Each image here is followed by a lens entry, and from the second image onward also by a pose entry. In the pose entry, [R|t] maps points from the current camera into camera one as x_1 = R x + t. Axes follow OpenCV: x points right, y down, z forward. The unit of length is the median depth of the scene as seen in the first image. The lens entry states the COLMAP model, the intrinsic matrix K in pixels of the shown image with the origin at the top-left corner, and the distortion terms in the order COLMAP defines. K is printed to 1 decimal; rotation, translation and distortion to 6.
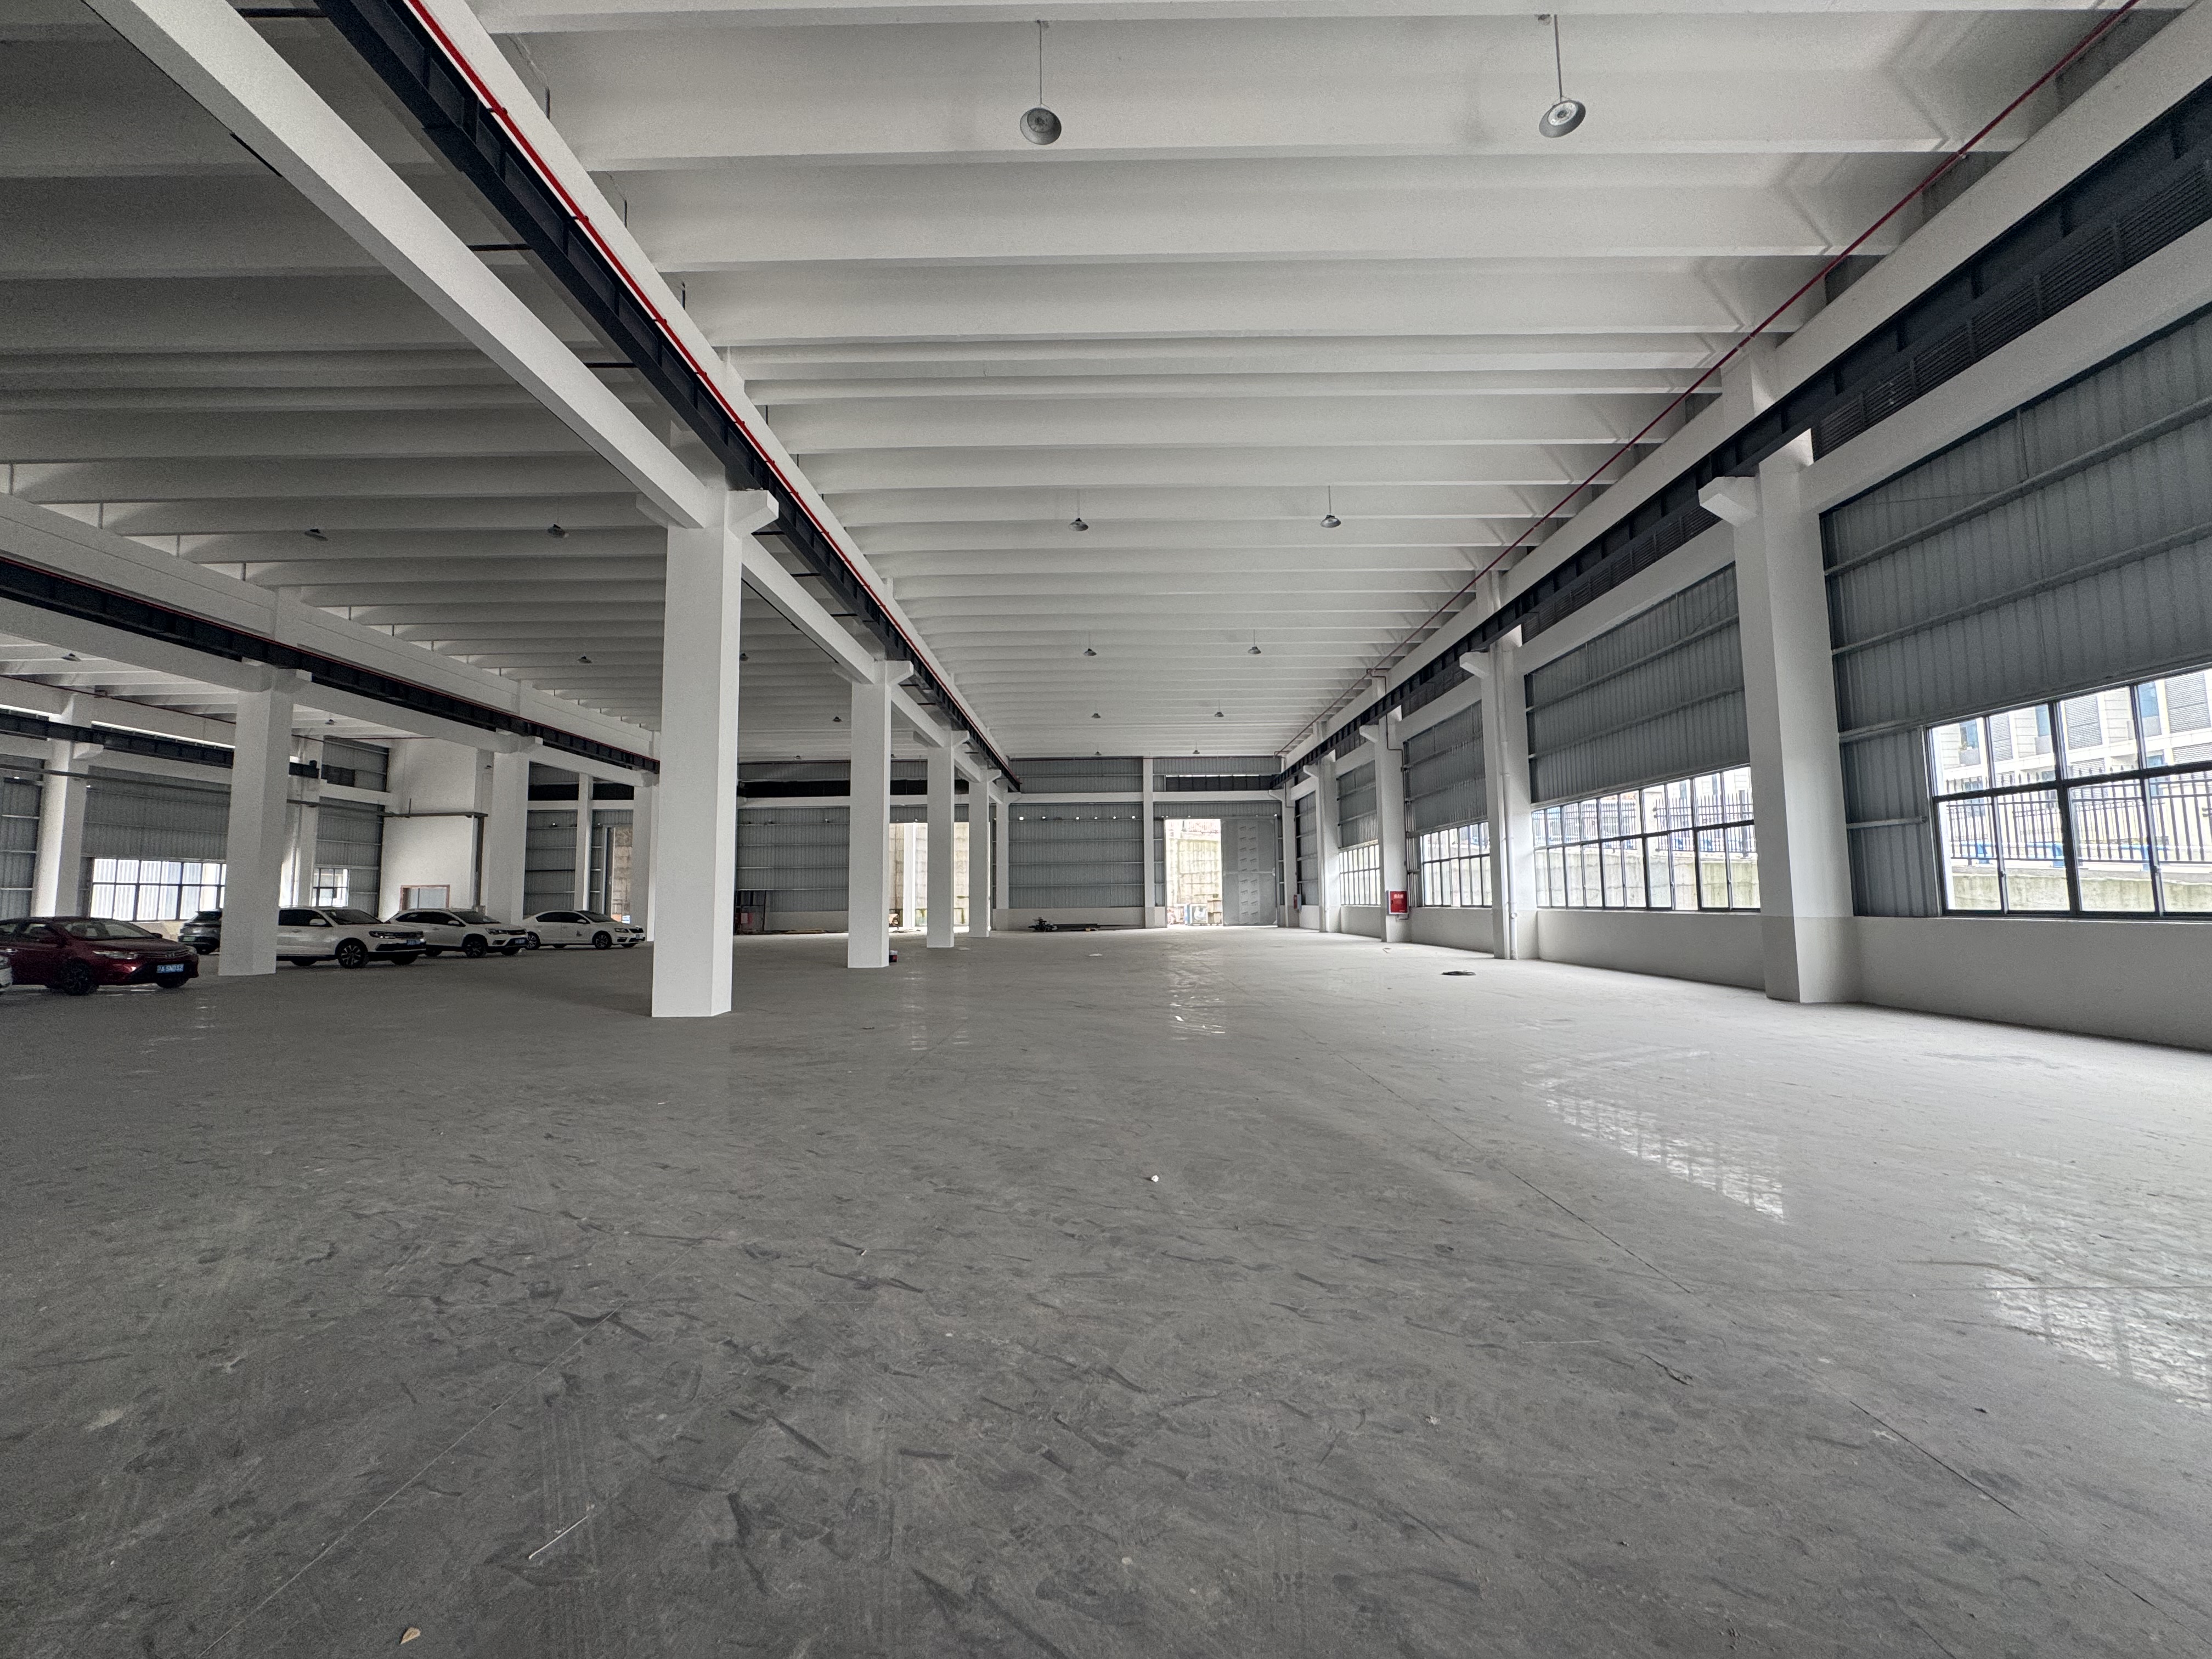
lens RADIAL K [[882.7, 0, 1106.0], [0, 882.7, 829.5], [0, 0, 1]] dist [-0.001558, 0.000079]
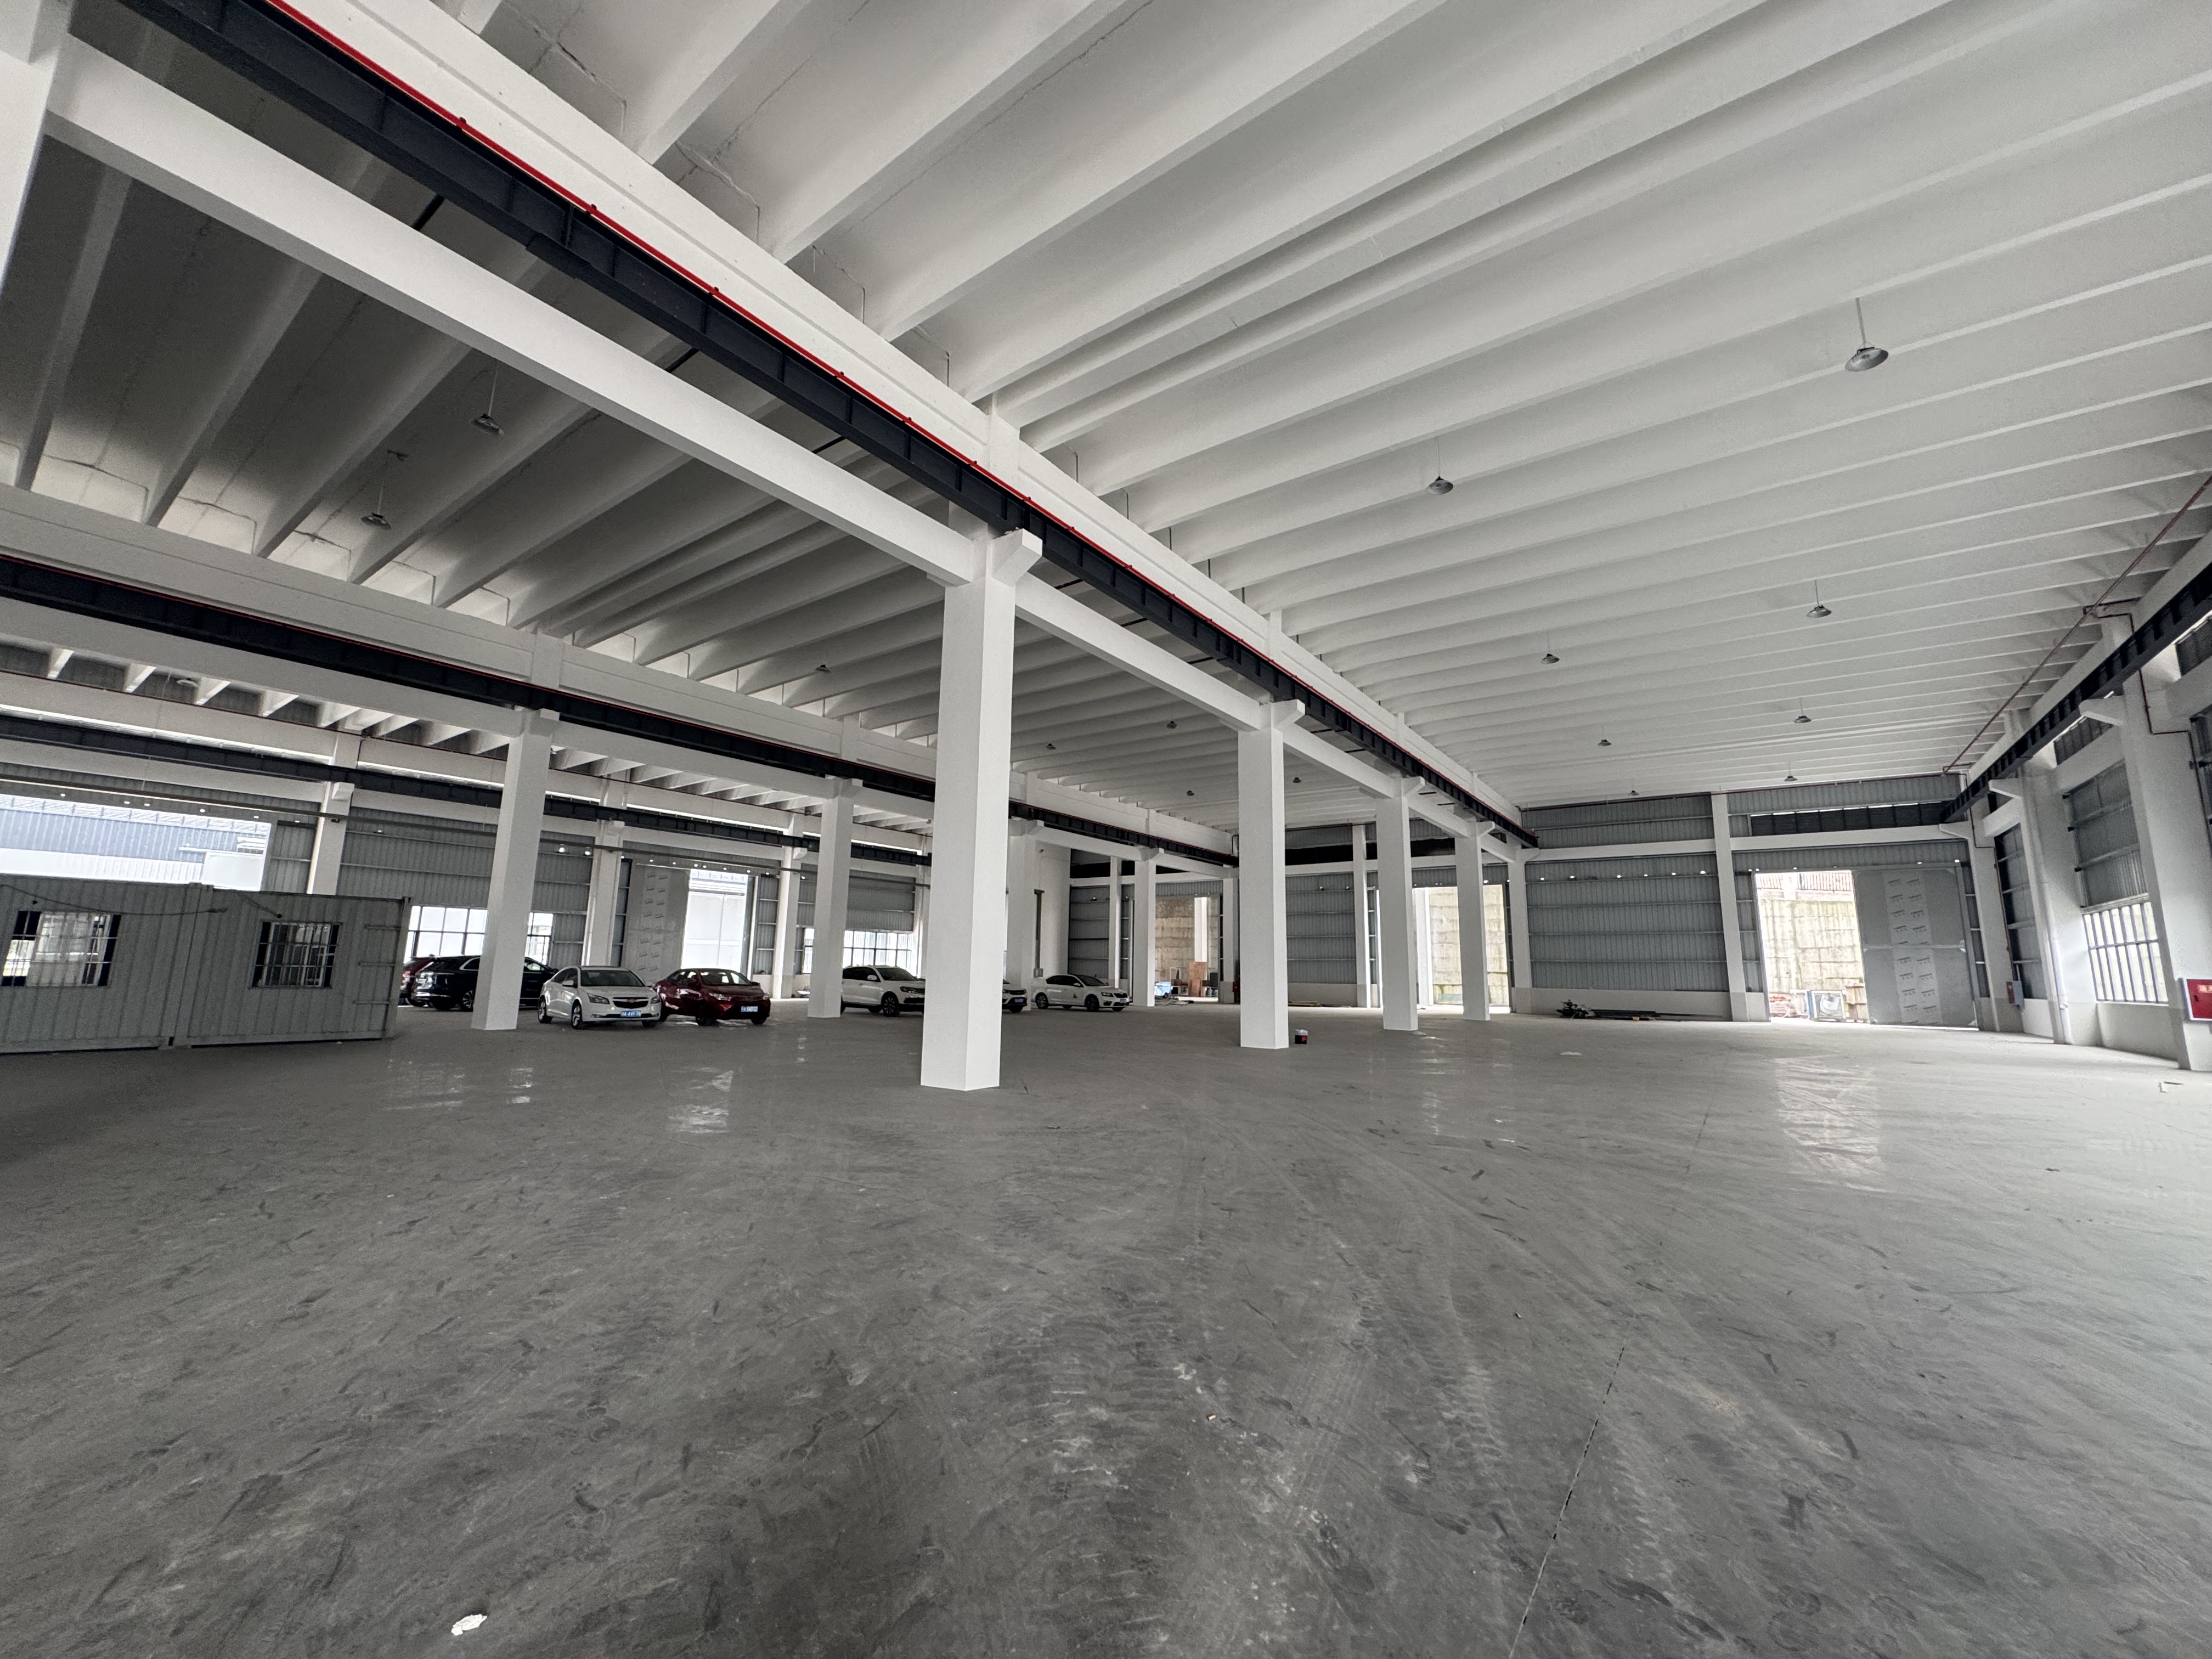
lens RADIAL K [[882.7, 0, 1106.0], [0, 882.7, 829.5], [0, 0, 1]] dist [-0.001558, 0.000079]
pose [[0.812475, -0.067284, -0.579100, 0.088026], [0.020068, 0.995957, -0.087562, 0.008931], [0.582650, 0.059521, 0.810540, 0.124424]]
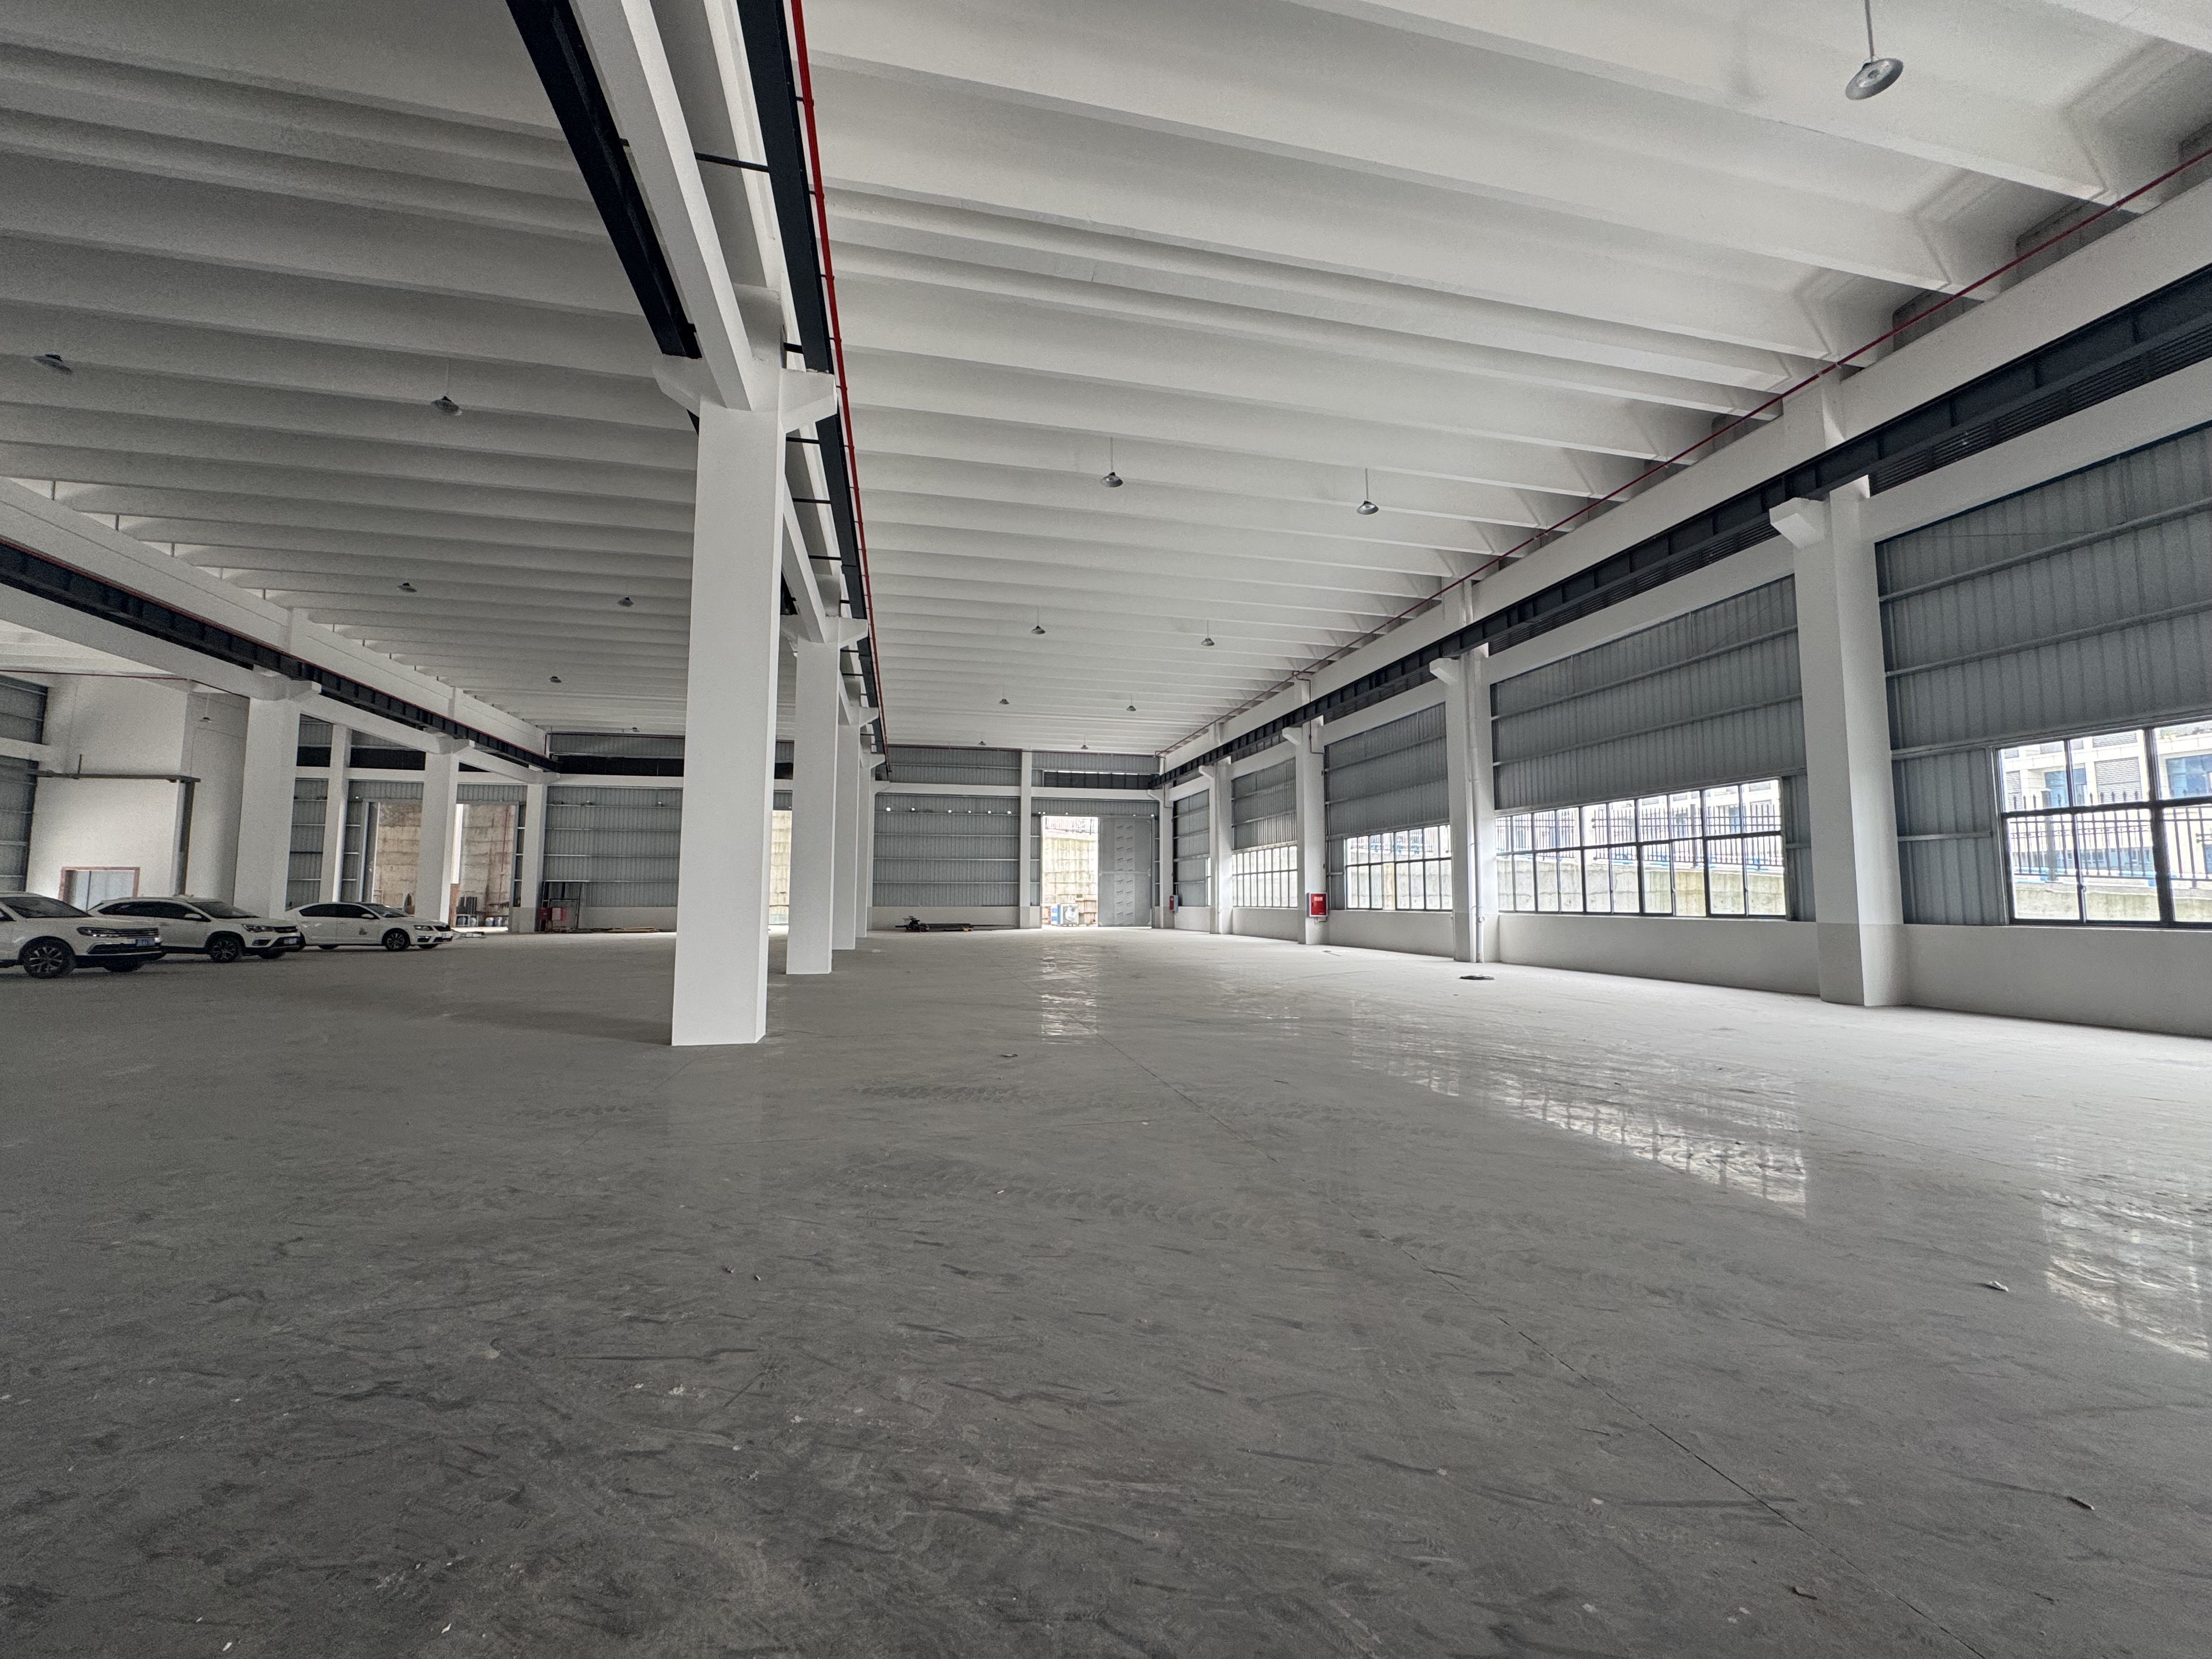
lens RADIAL K [[882.7, 0, 1106.0], [0, 882.7, 829.5], [0, 0, 1]] dist [-0.001558, 0.000079]
pose [[0.973996, 0.031355, 0.224386, -0.127502], [-0.031416, 0.999501, -0.003297, 0.007209], [-0.224377, -0.003838, 0.974495, 0.070858]]
